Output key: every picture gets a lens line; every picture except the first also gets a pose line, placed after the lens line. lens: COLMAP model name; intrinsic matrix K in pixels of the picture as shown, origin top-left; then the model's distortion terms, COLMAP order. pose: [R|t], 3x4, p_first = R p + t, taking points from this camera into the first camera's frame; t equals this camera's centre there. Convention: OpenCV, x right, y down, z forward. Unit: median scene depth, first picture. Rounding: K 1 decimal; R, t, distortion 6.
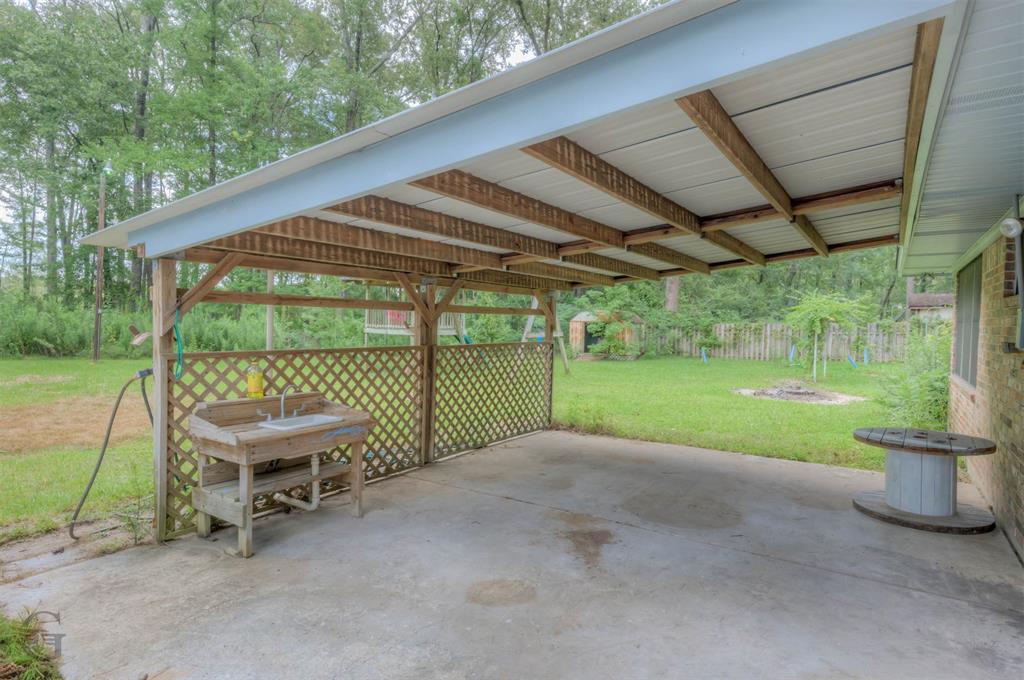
lens RADIAL K [[563.2, 0, 519.3], [0, 563.2, 340.0], [0, 0, 1]] dist [0.010211, 0.002884]
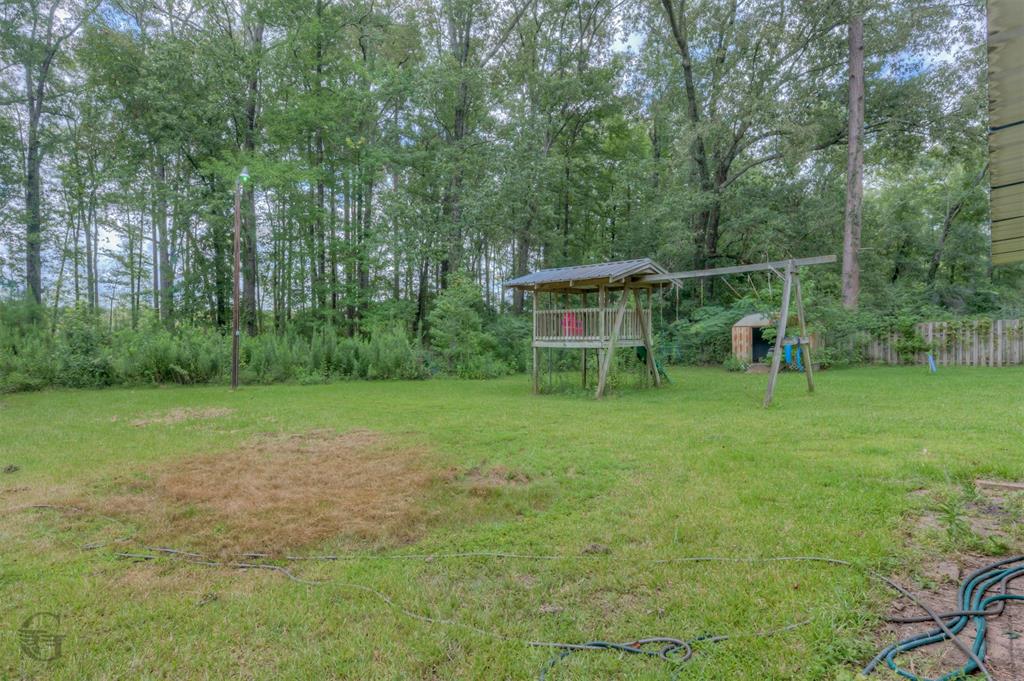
lens RADIAL K [[563.2, 0, 511.2], [0, 563.2, 341.8], [0, 0, 1]] dist [0.010211, 0.002884]
pose [[0.993053, -0.033691, -0.112739, -0.156065], [0.031488, 0.999278, -0.021266, -0.002726], [0.113374, 0.017568, 0.993397, 0.118401]]
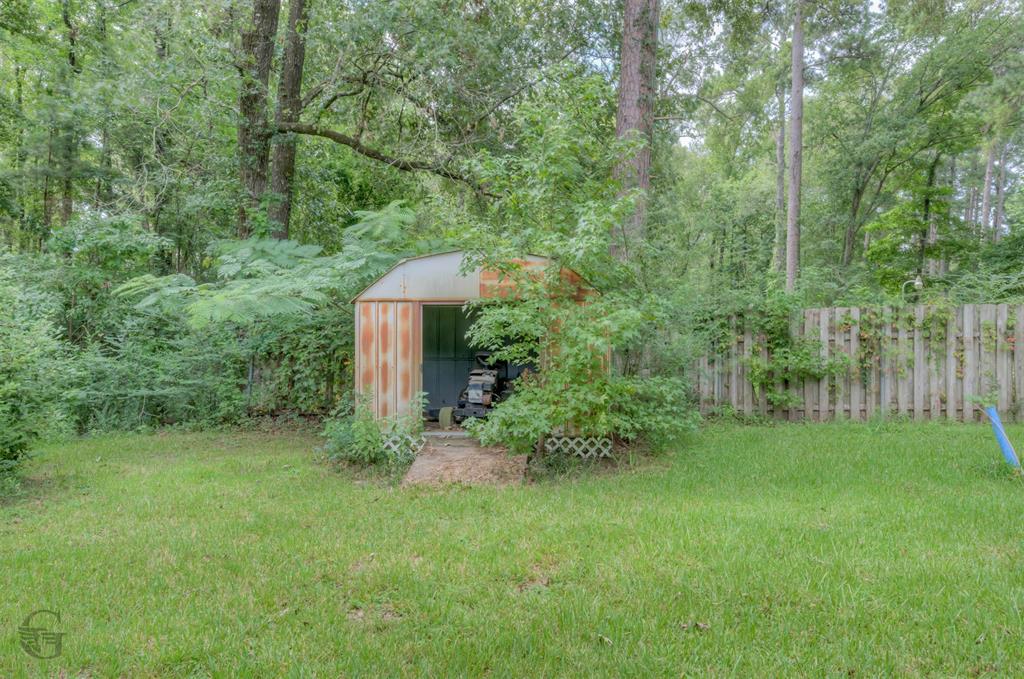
lens RADIAL K [[771.1, 0, 511.7], [0, 771.1, 340.4], [0, 0, 1]] dist [0.093900, 0.002483]
pose [[0.873878, -0.020884, 0.485697, -0.012503], [0.030328, 0.999473, -0.011591, -0.011166], [-0.485199, 0.024859, 0.874050, 0.720516]]
